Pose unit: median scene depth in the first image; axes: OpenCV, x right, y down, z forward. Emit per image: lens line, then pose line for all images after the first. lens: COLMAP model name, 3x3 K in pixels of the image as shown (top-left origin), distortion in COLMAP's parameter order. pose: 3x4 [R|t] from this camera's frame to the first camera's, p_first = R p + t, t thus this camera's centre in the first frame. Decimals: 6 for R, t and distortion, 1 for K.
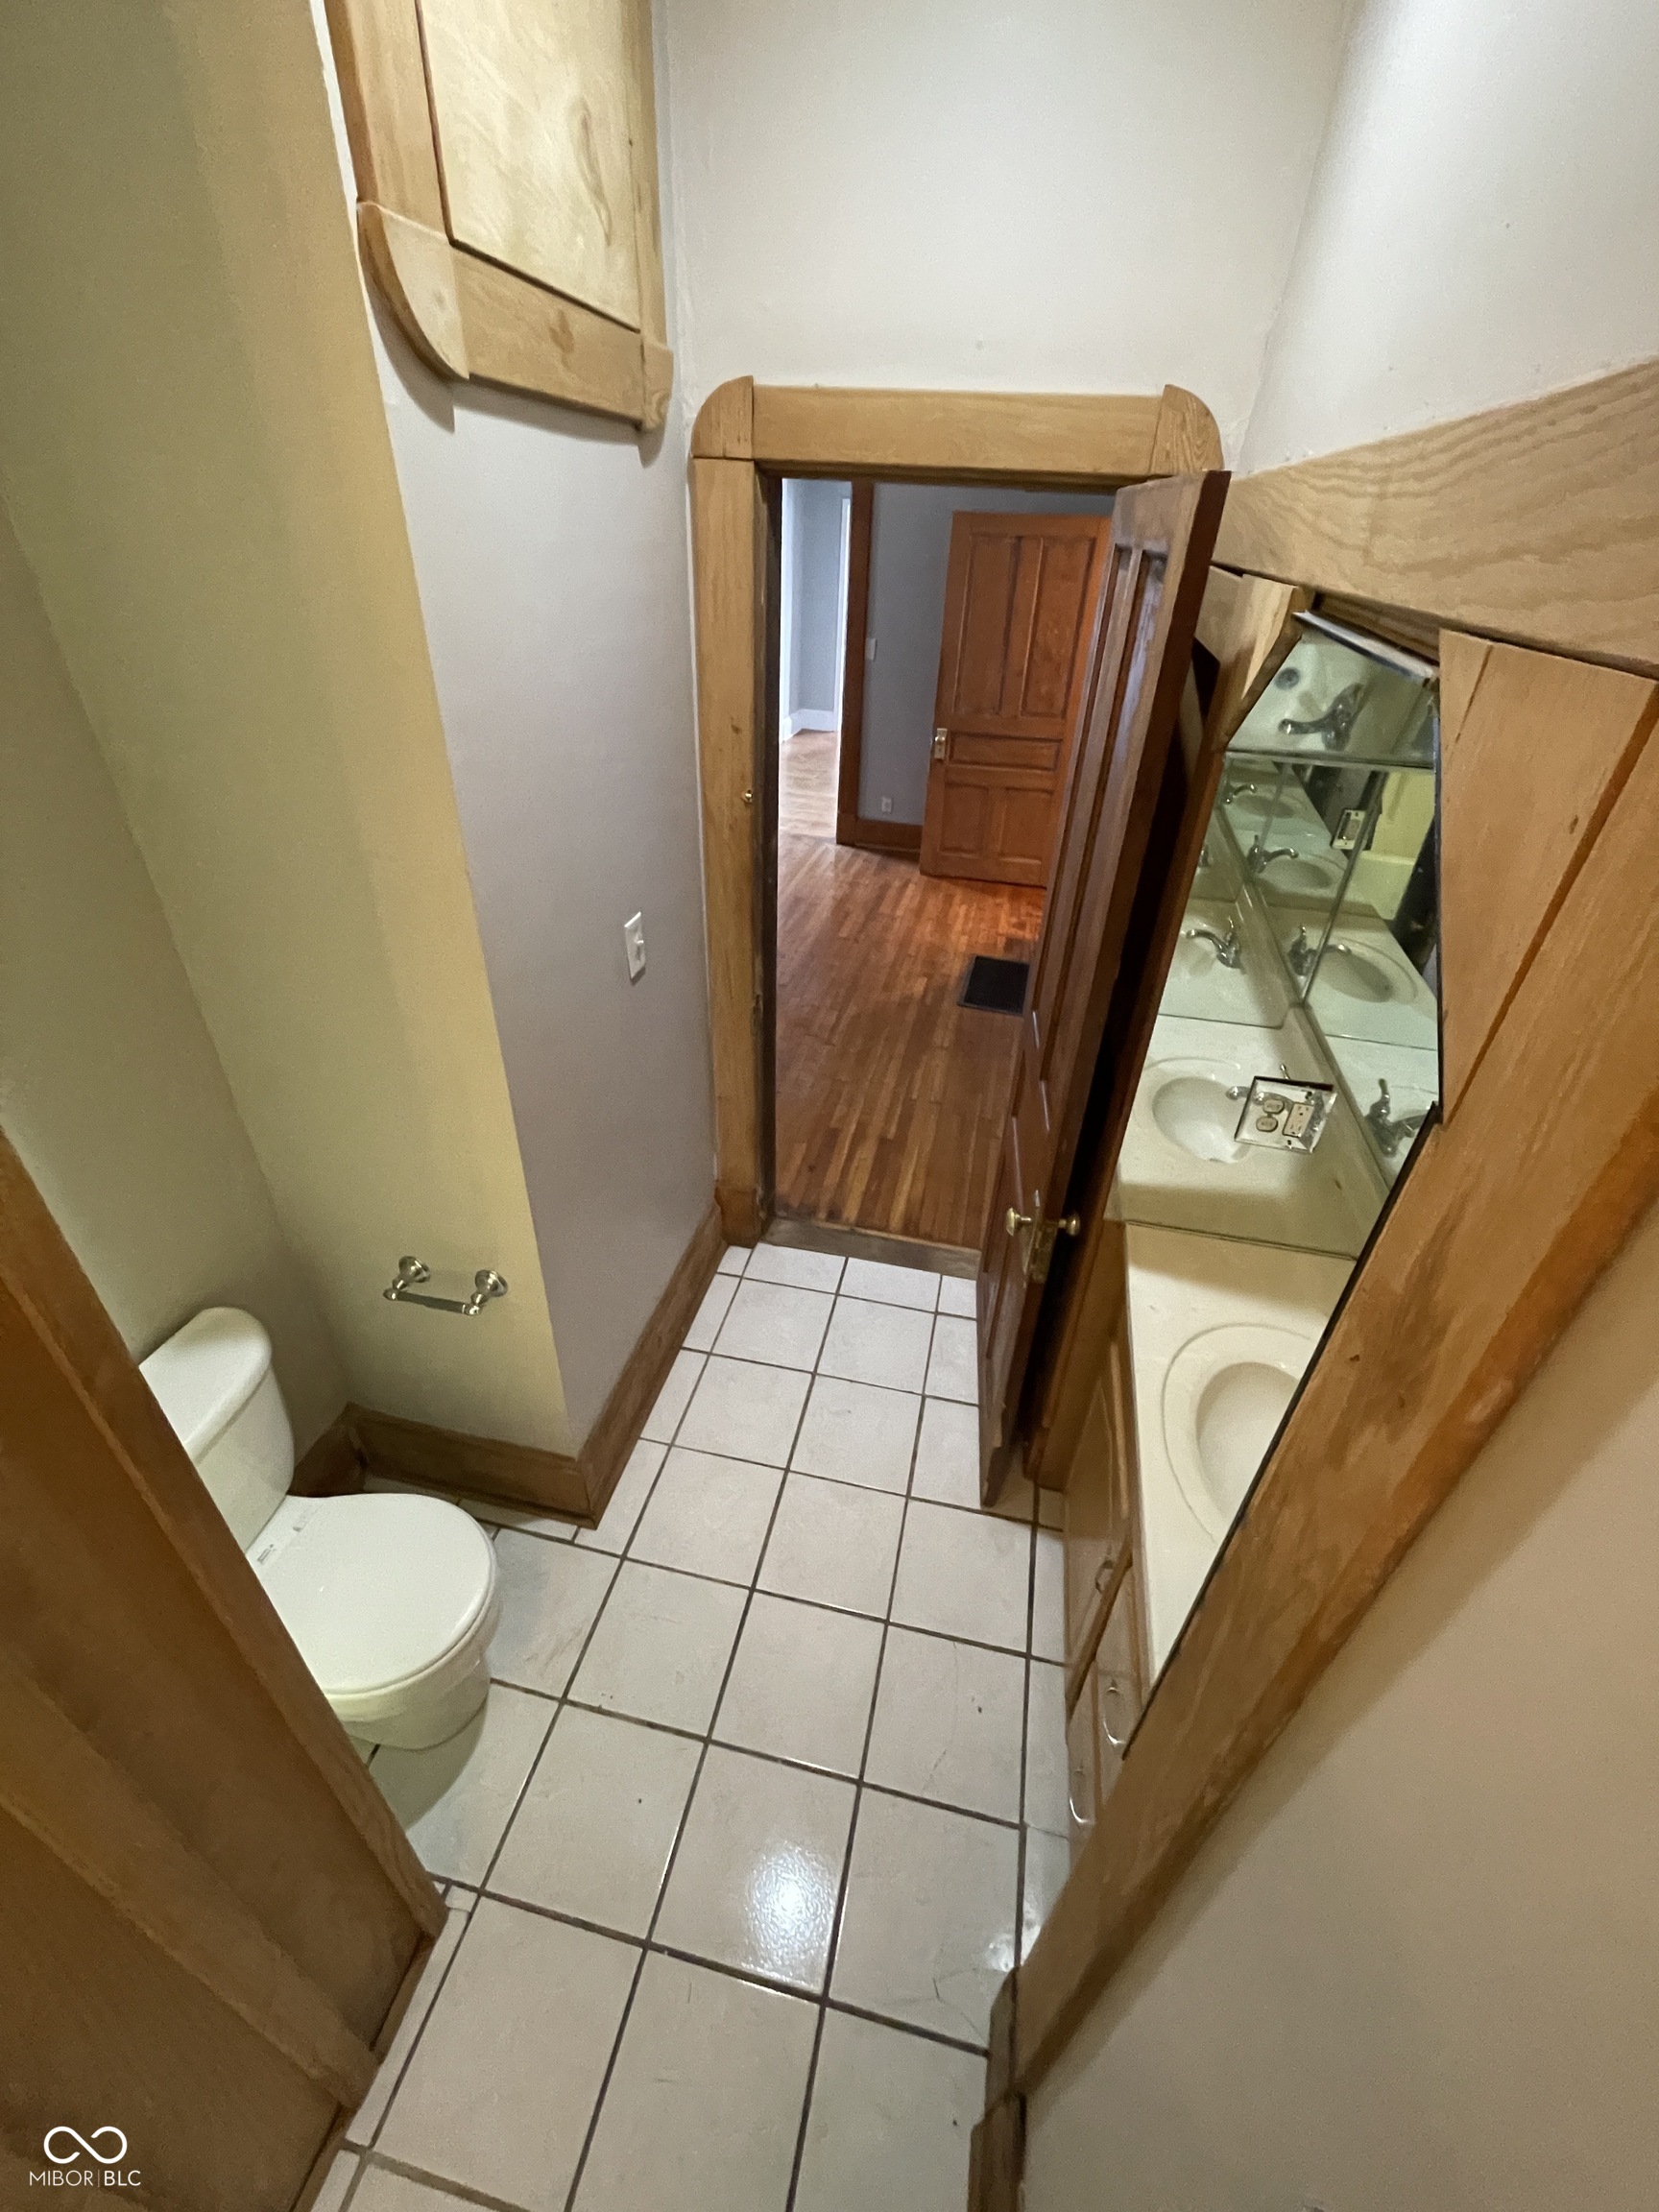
lens RADIAL K [[905.9, 0, 838.1], [0, 905.9, 1105.4], [0, 0, 1]] dist [0.002350, 0.000748]
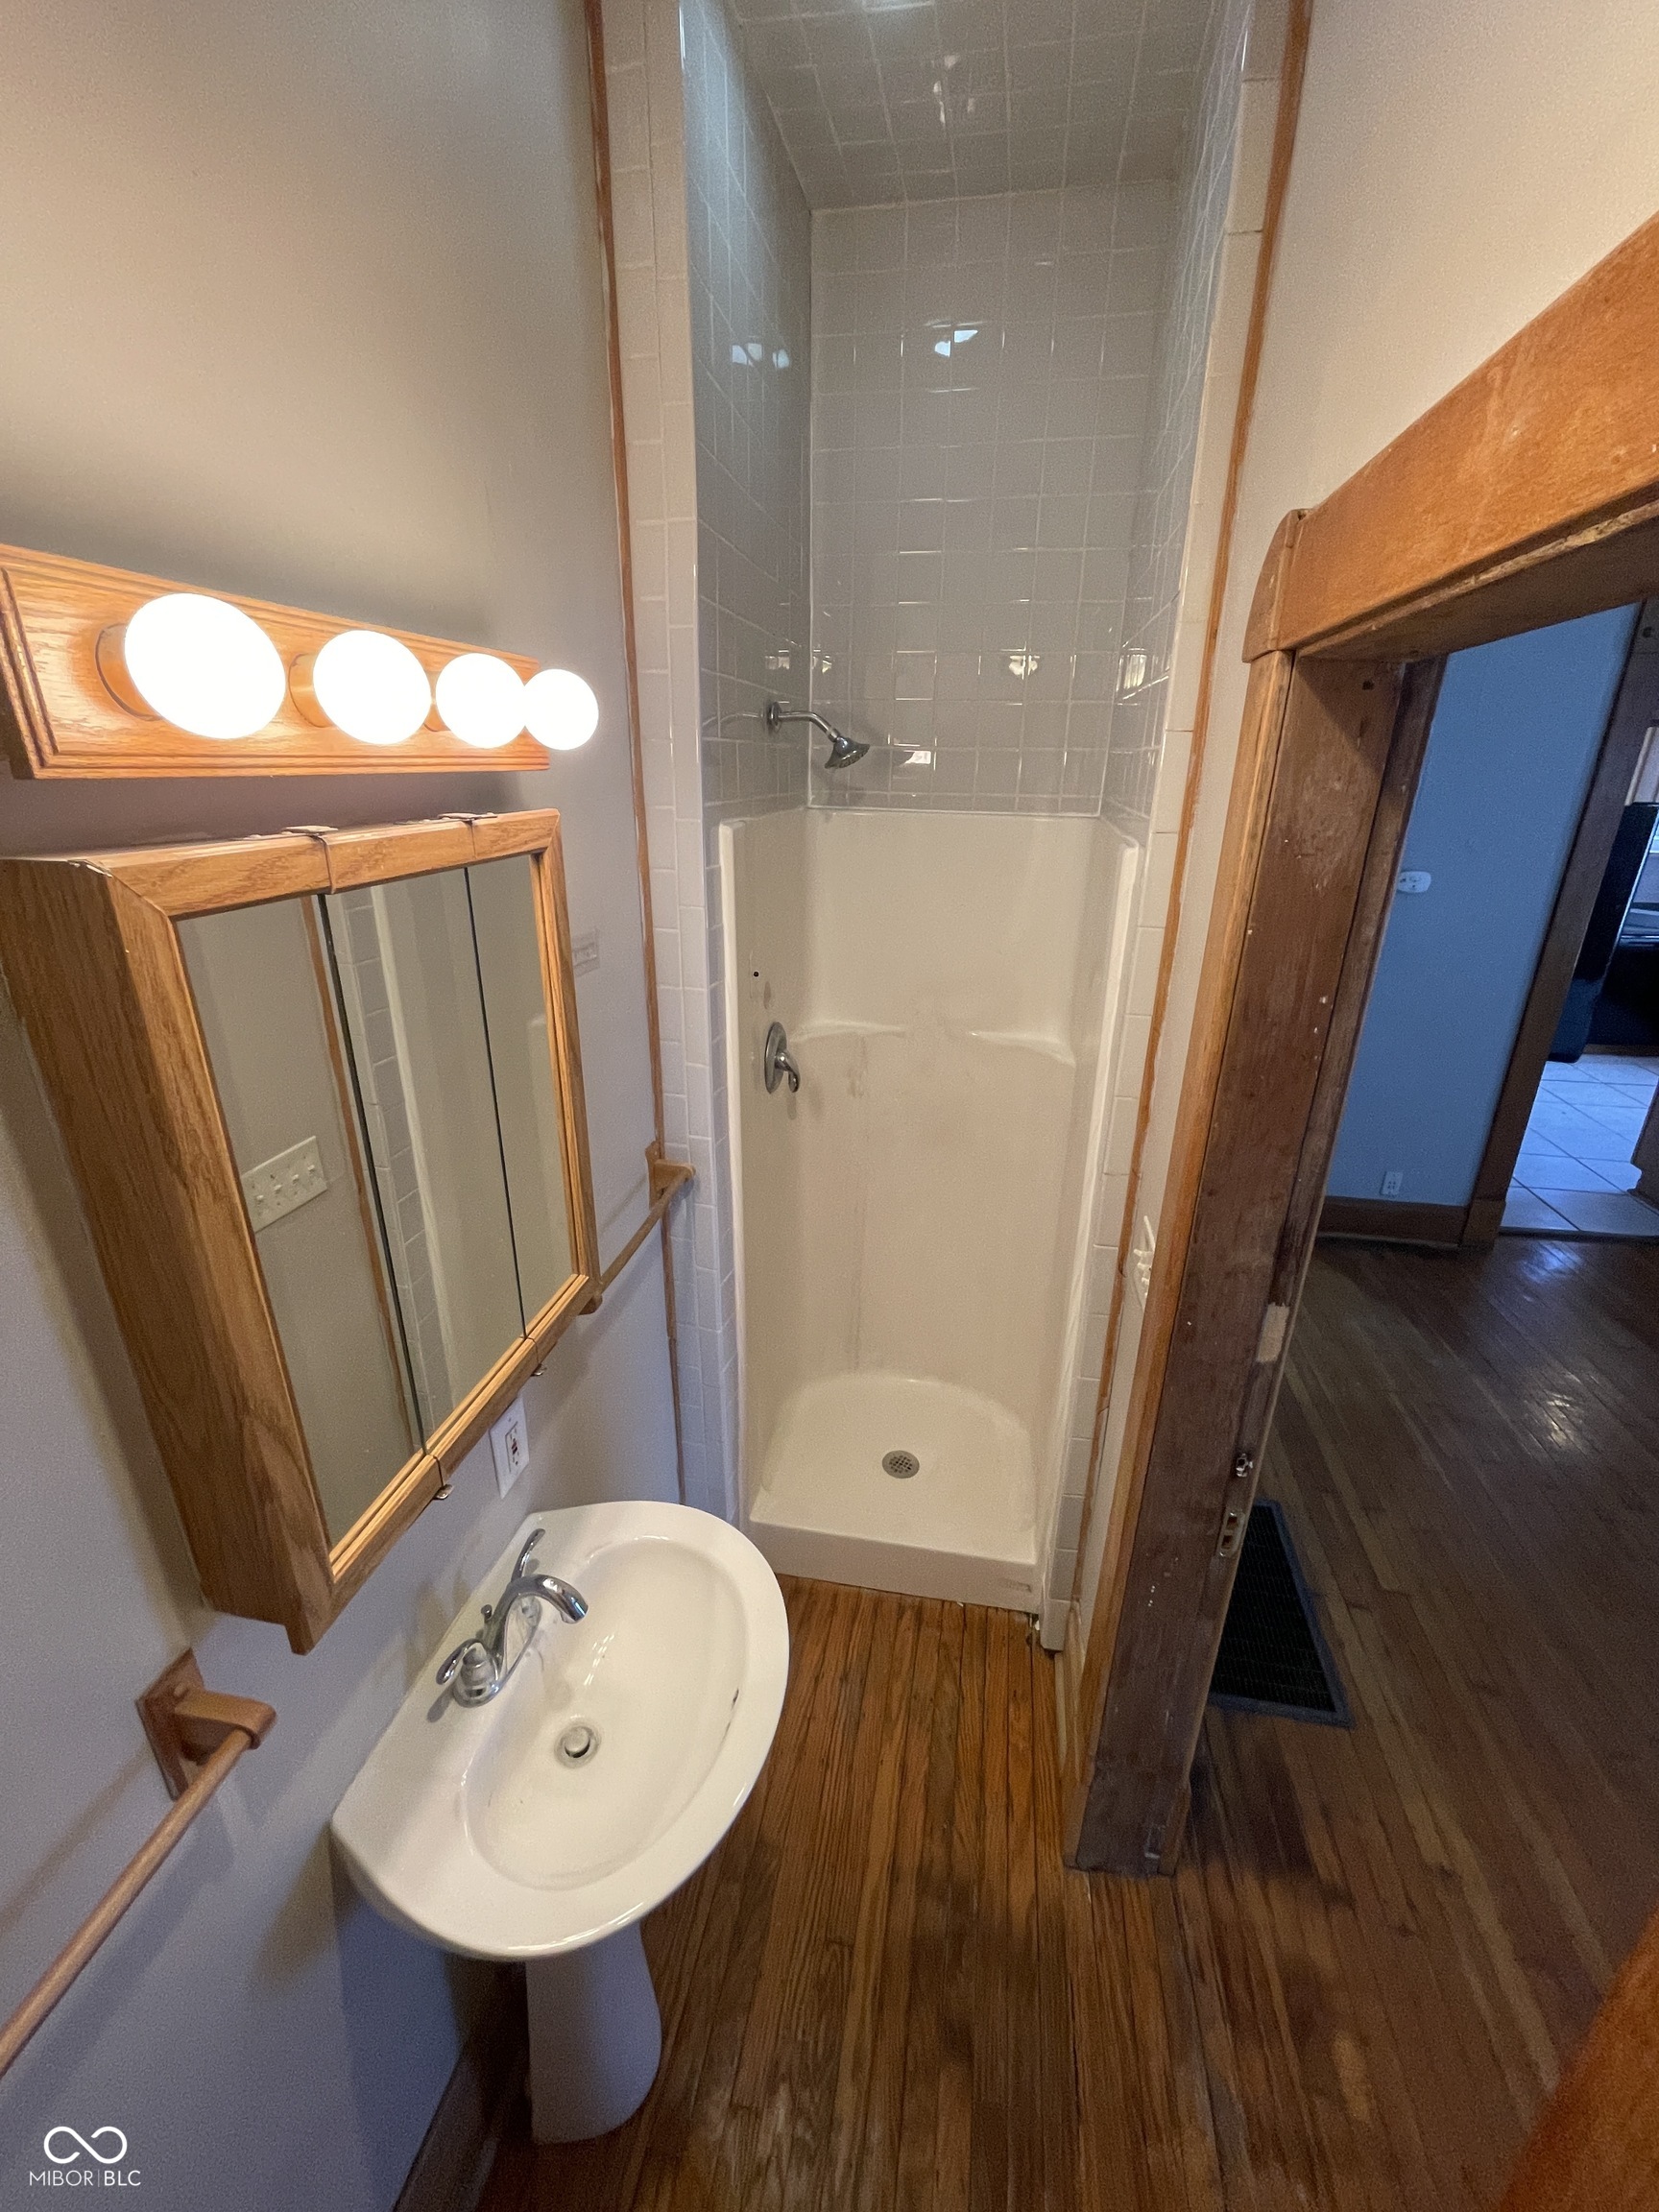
lens RADIAL K [[905.9, 0, 827.2], [0, 905.9, 1114.5], [0, 0, 1]] dist [0.002350, 0.000748]
pose [[-0.998681, -0.023483, -0.045651, 0.371515], [-0.050844, 0.575413, 0.816281, -0.585140], [0.007100, 0.817526, -0.575848, 0.933140]]
